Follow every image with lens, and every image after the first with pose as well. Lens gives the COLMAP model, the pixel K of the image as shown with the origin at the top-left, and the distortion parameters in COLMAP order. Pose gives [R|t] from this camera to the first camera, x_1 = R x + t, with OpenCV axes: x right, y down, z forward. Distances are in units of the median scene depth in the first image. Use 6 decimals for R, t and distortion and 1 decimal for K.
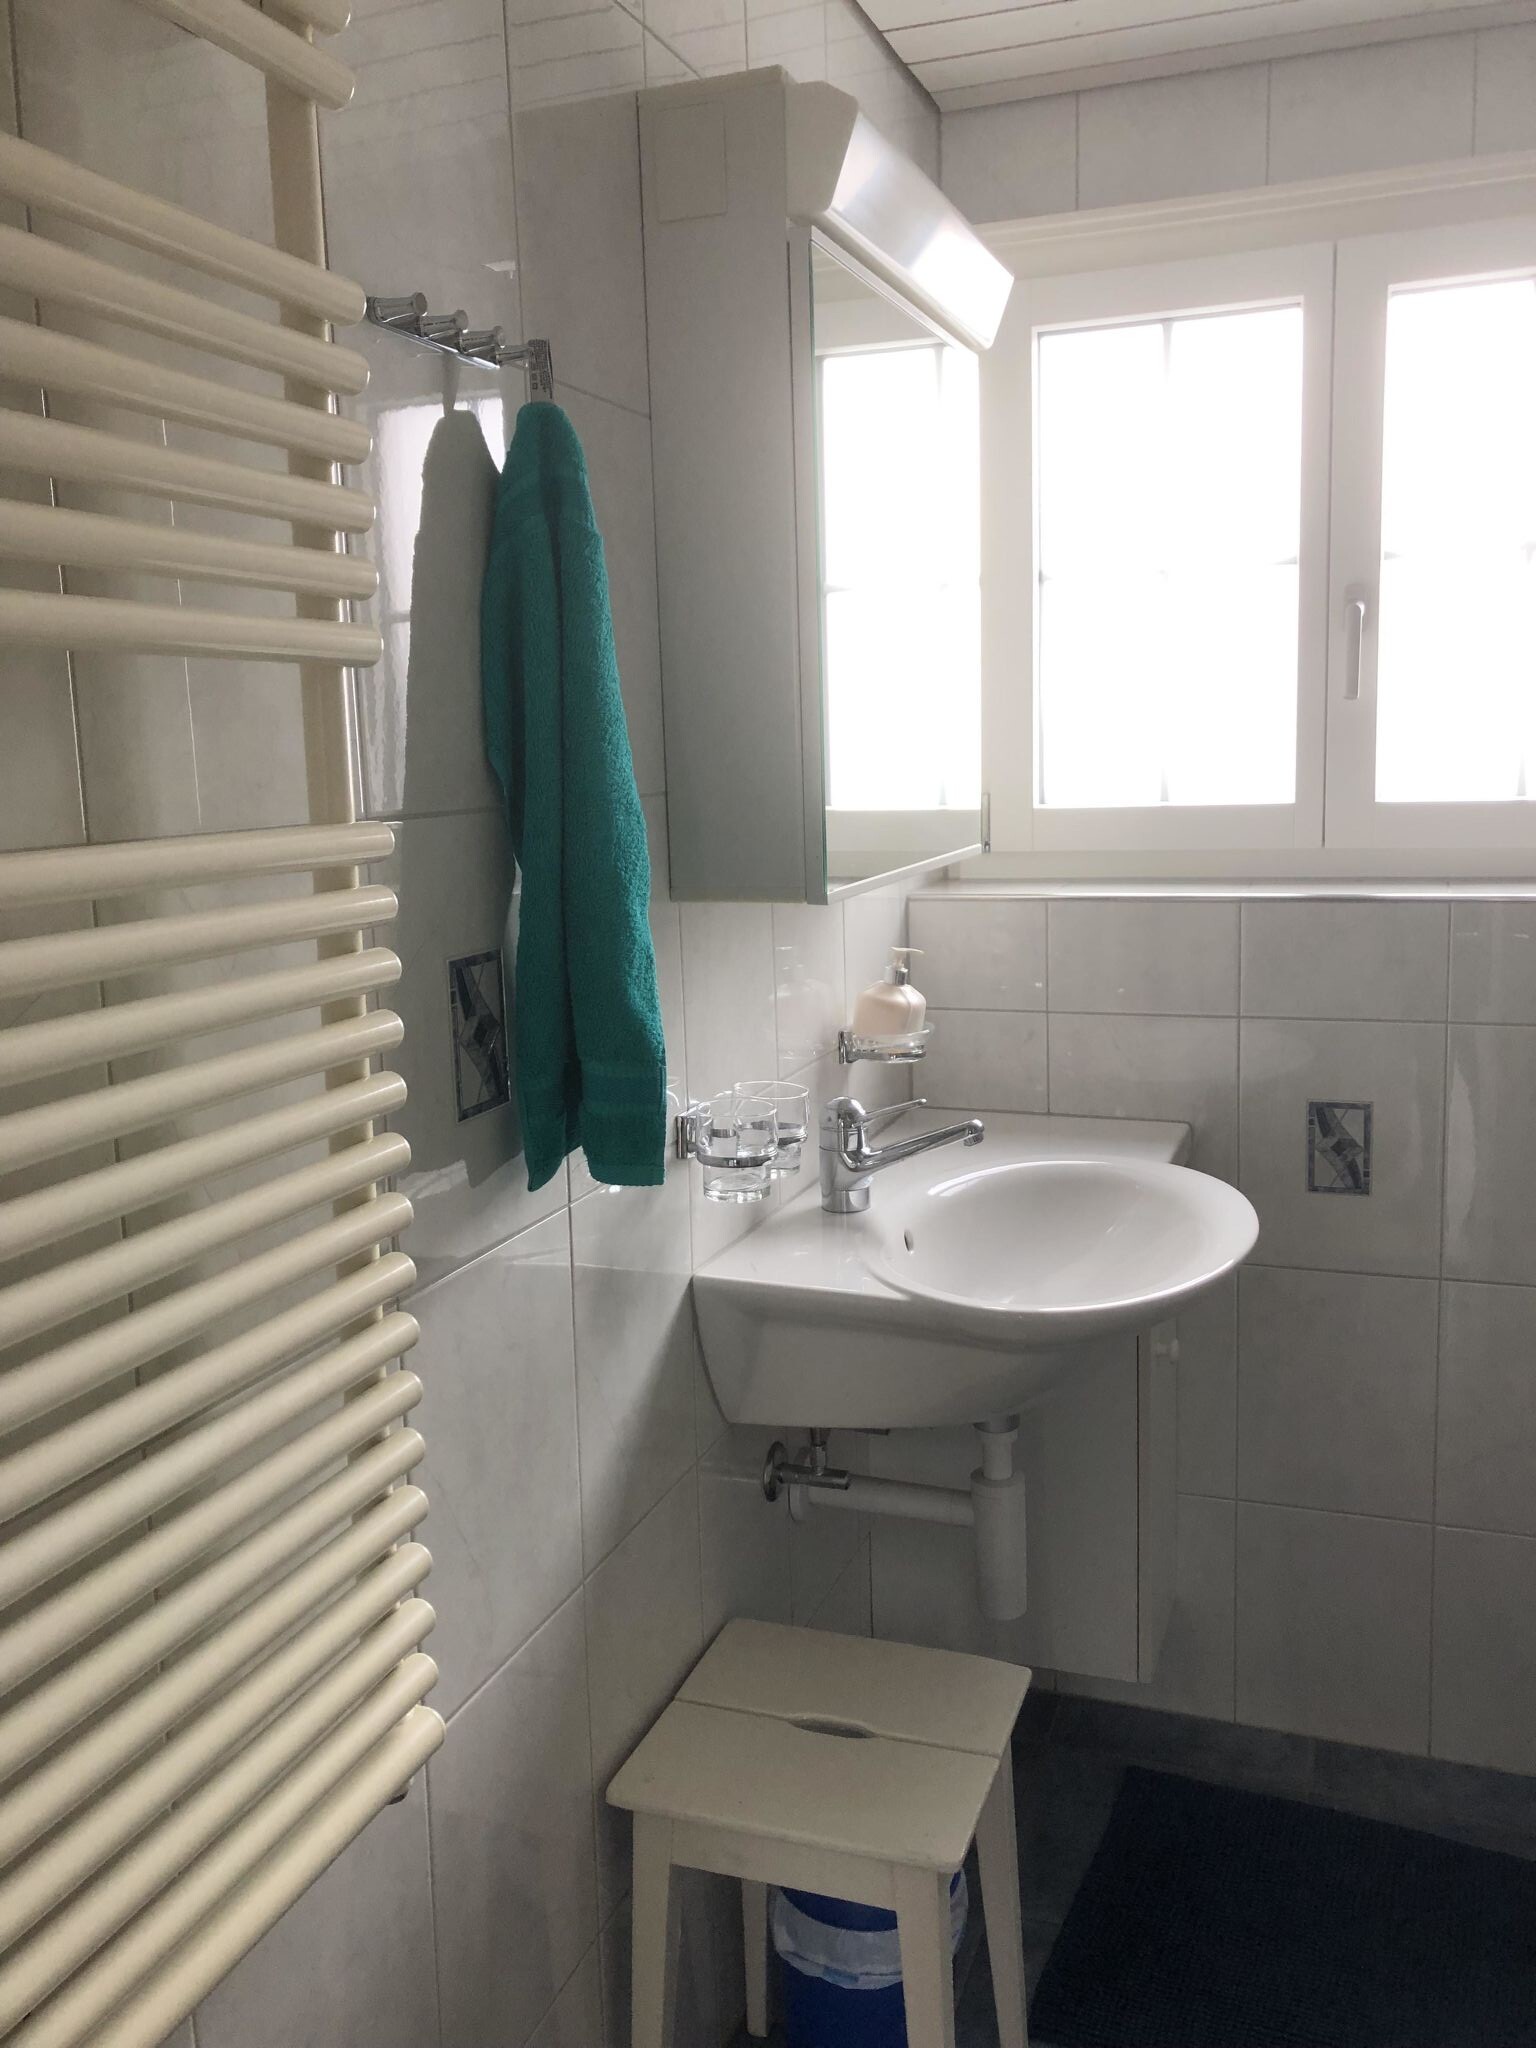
lens RADIAL K [[1693.3, 0, 768.0], [0, 1693.3, 1024.0], [0, 0, 1]] dist [-0.003425, -0.013633]
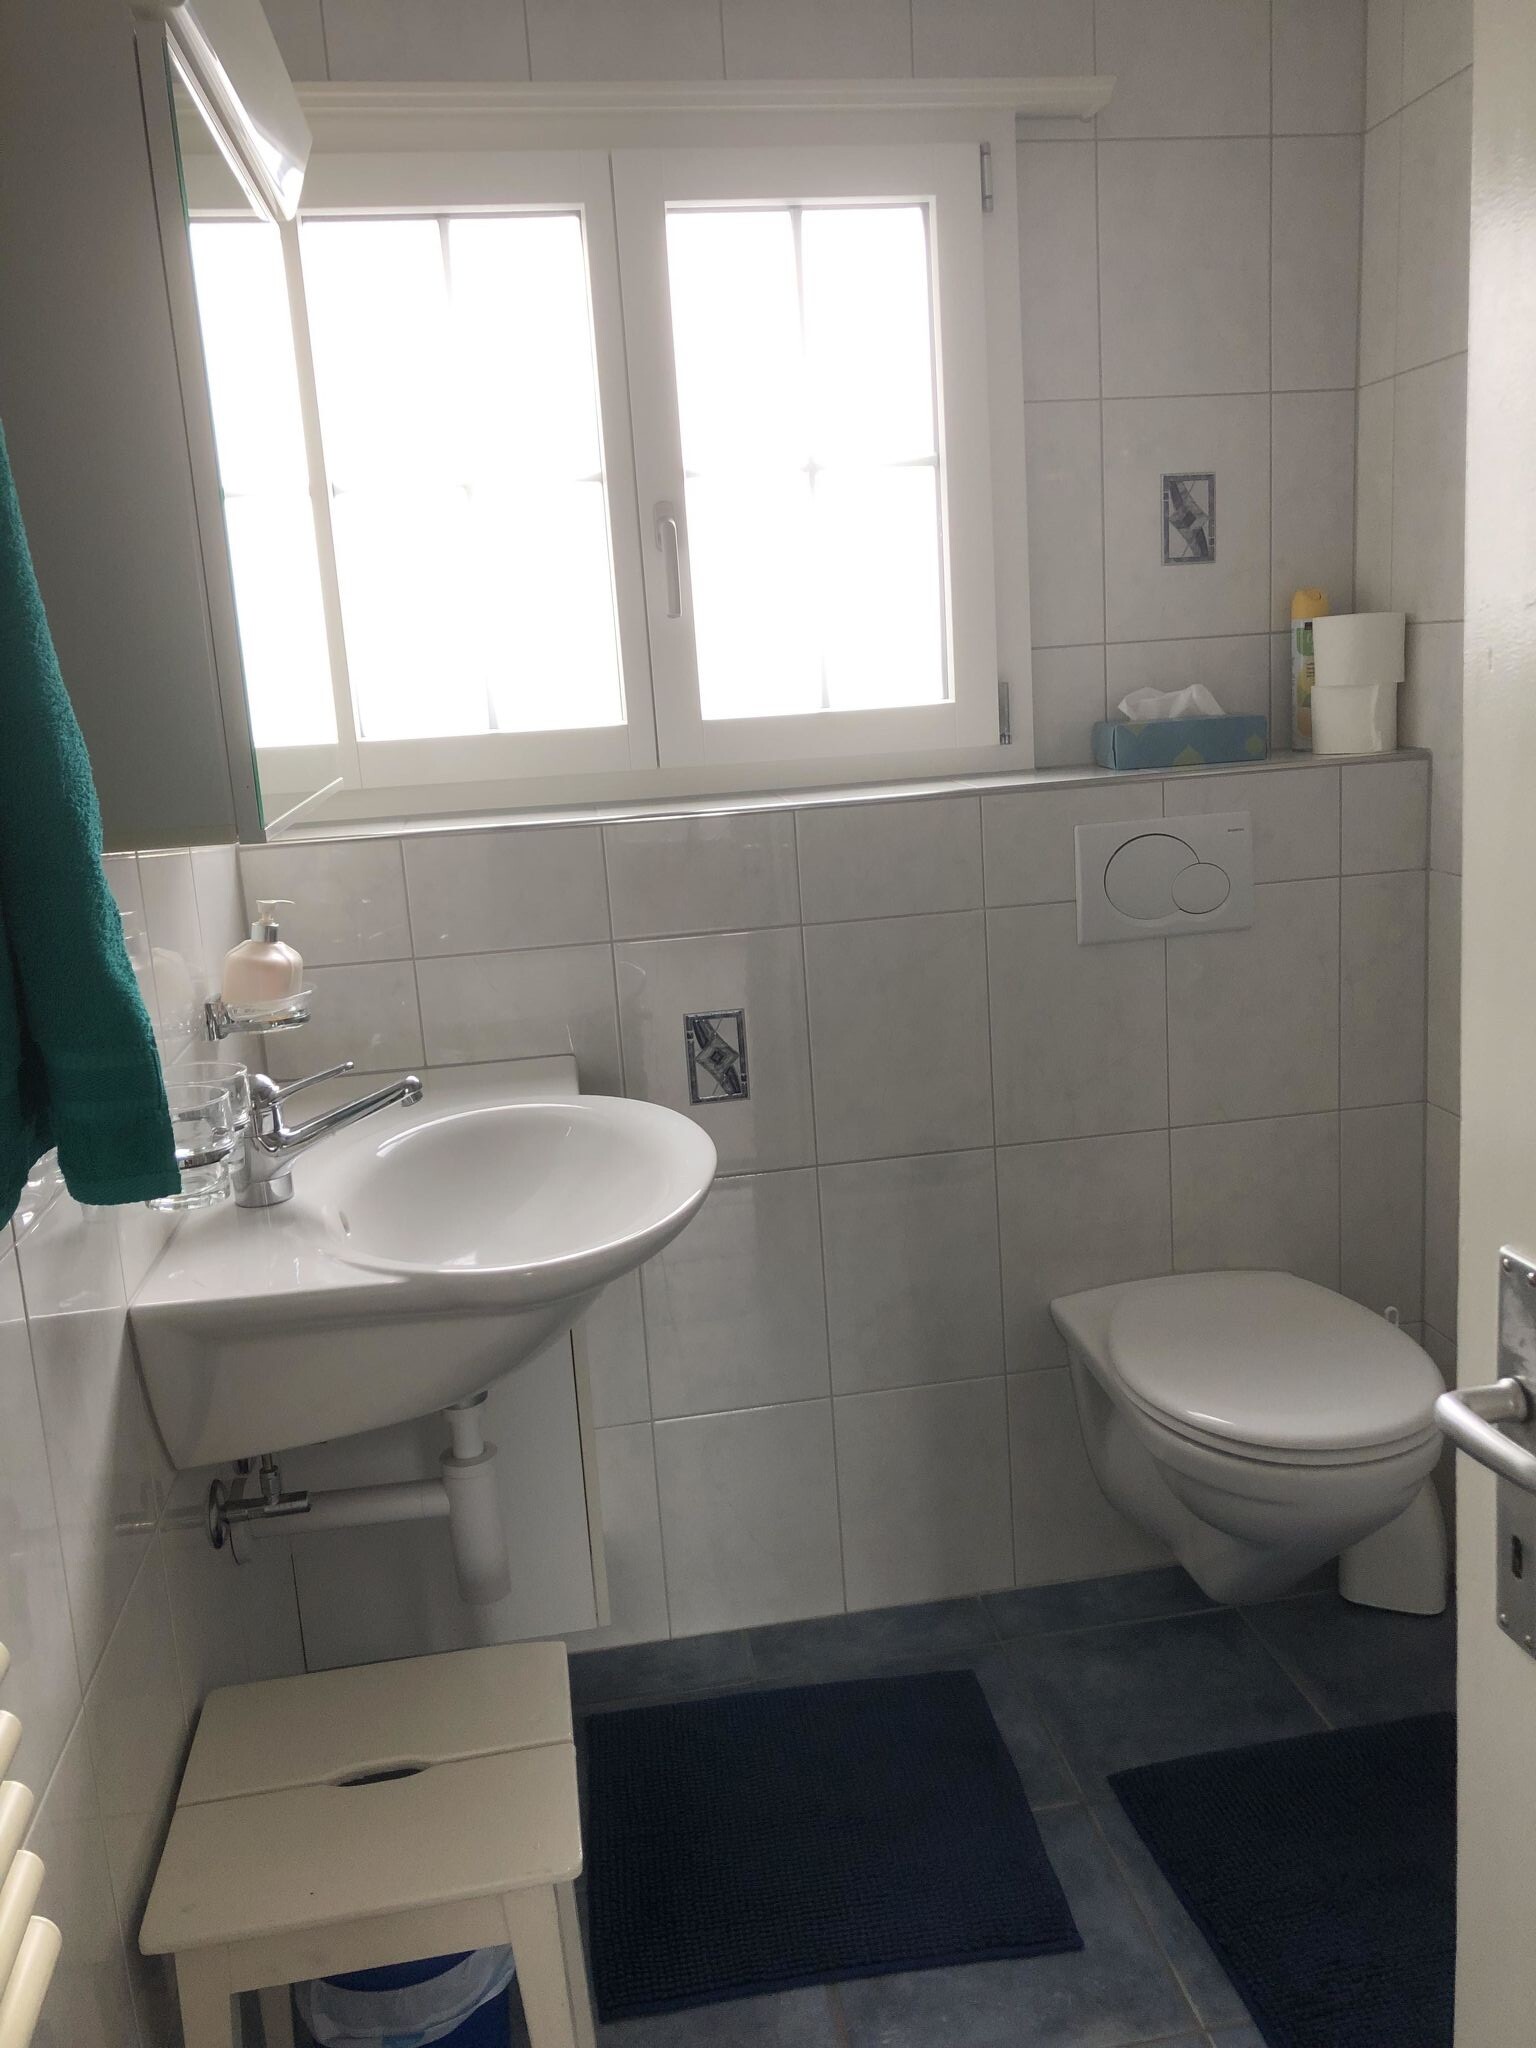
lens RADIAL K [[1702.6, 0, 768.0], [0, 1702.6, 1024.0], [0, 0, 1]] dist [0.004231, 0.002227]
pose [[0.856098, -0.129724, 0.500267, -0.158772], [0.118156, 0.991476, 0.054901, 0.000437], [-0.503125, 0.012109, 0.864129, 0.100387]]
